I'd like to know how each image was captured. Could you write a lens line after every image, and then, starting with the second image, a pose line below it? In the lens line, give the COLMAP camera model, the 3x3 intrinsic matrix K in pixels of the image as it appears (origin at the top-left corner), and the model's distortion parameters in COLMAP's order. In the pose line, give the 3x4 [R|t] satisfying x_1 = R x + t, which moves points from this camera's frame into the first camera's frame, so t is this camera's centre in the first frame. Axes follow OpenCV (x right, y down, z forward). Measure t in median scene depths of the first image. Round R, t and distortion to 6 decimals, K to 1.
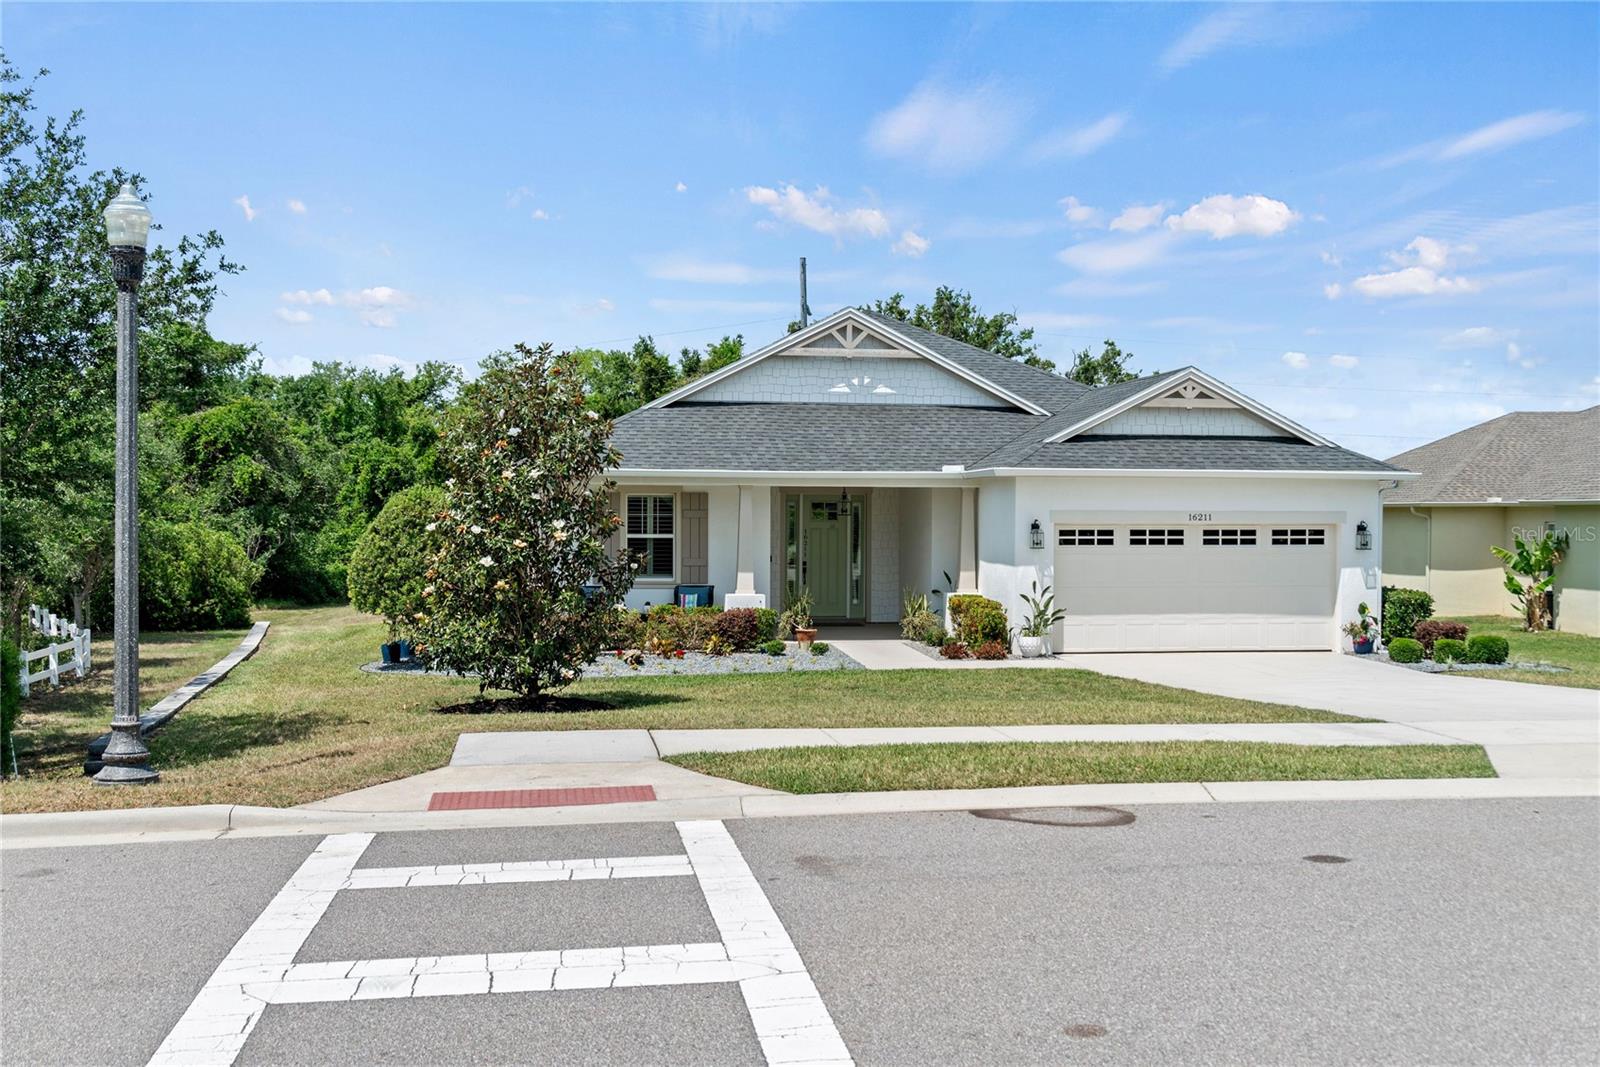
lens RADIAL K [[1707.6, 0, 798.9], [0, 1707.6, 533.6], [0, 0, 1]] dist [0.003419, 0.000000]
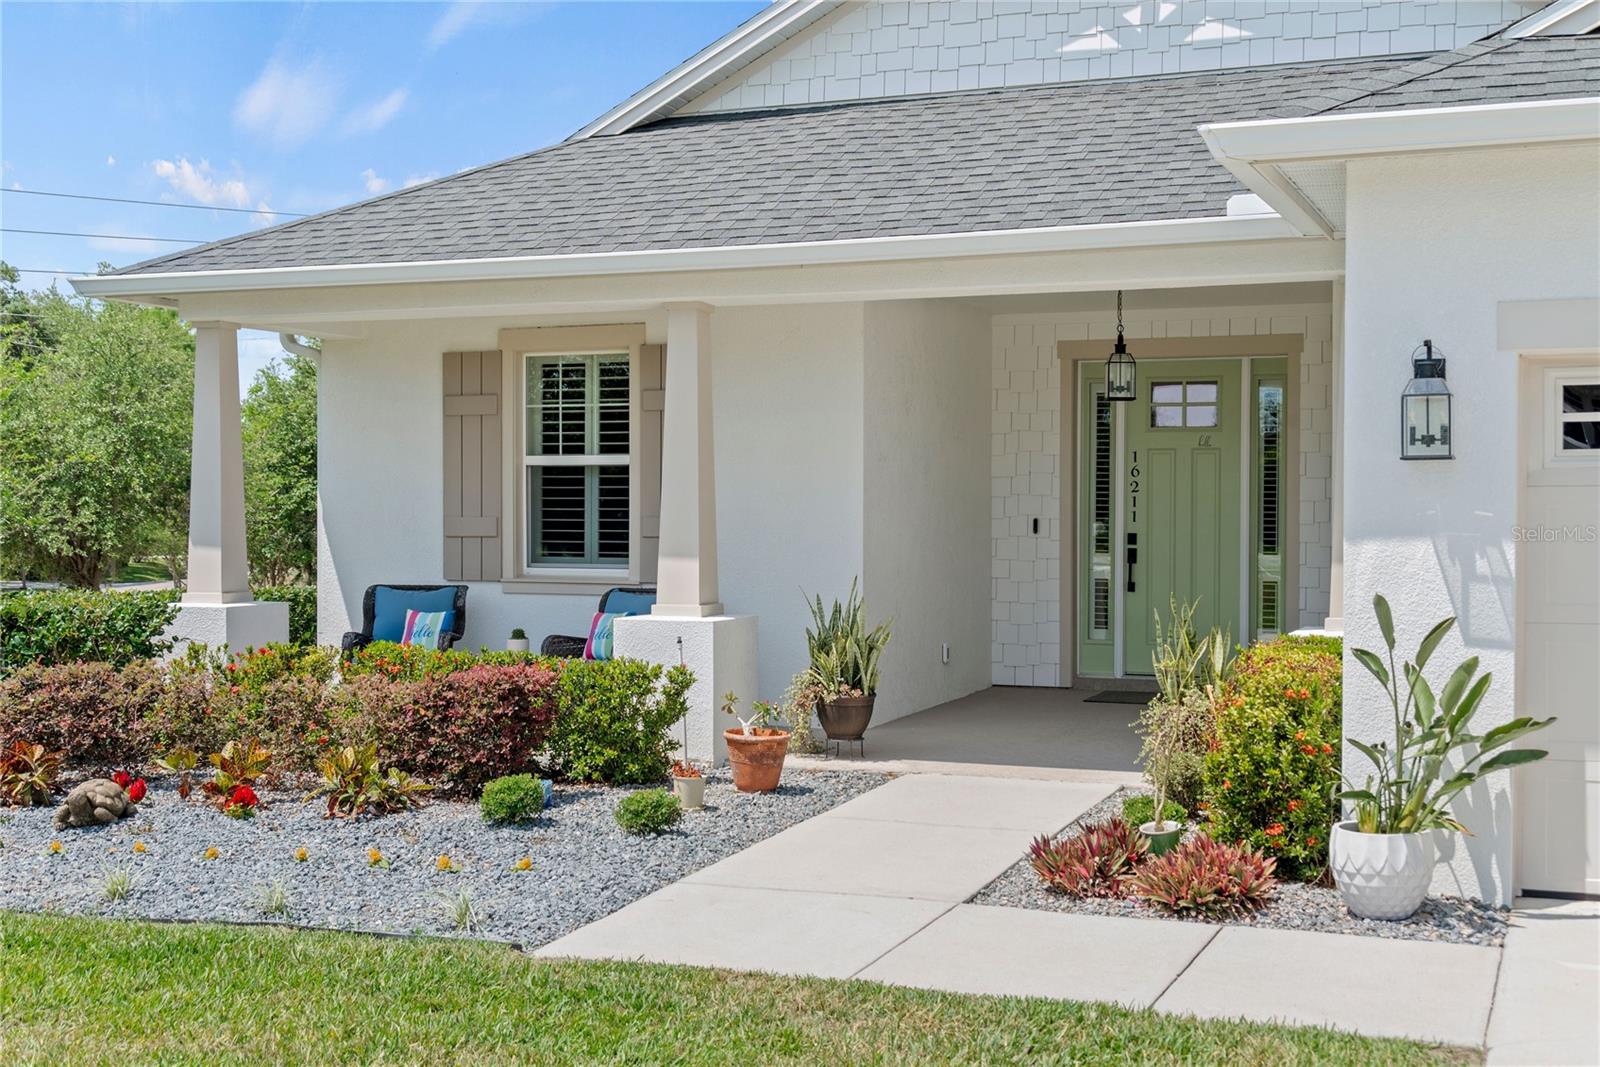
lens RADIAL K [[1936.2, 0, 800.7], [0, 1936.2, 534.6], [0, 0, 1]] dist [-0.013662, 0.000000]
pose [[0.869273, 0.003707, -0.494318, 0.171304], [-0.001972, 0.999990, 0.004033, 0.016128], [0.494328, -0.002531, 0.869272, 0.624392]]
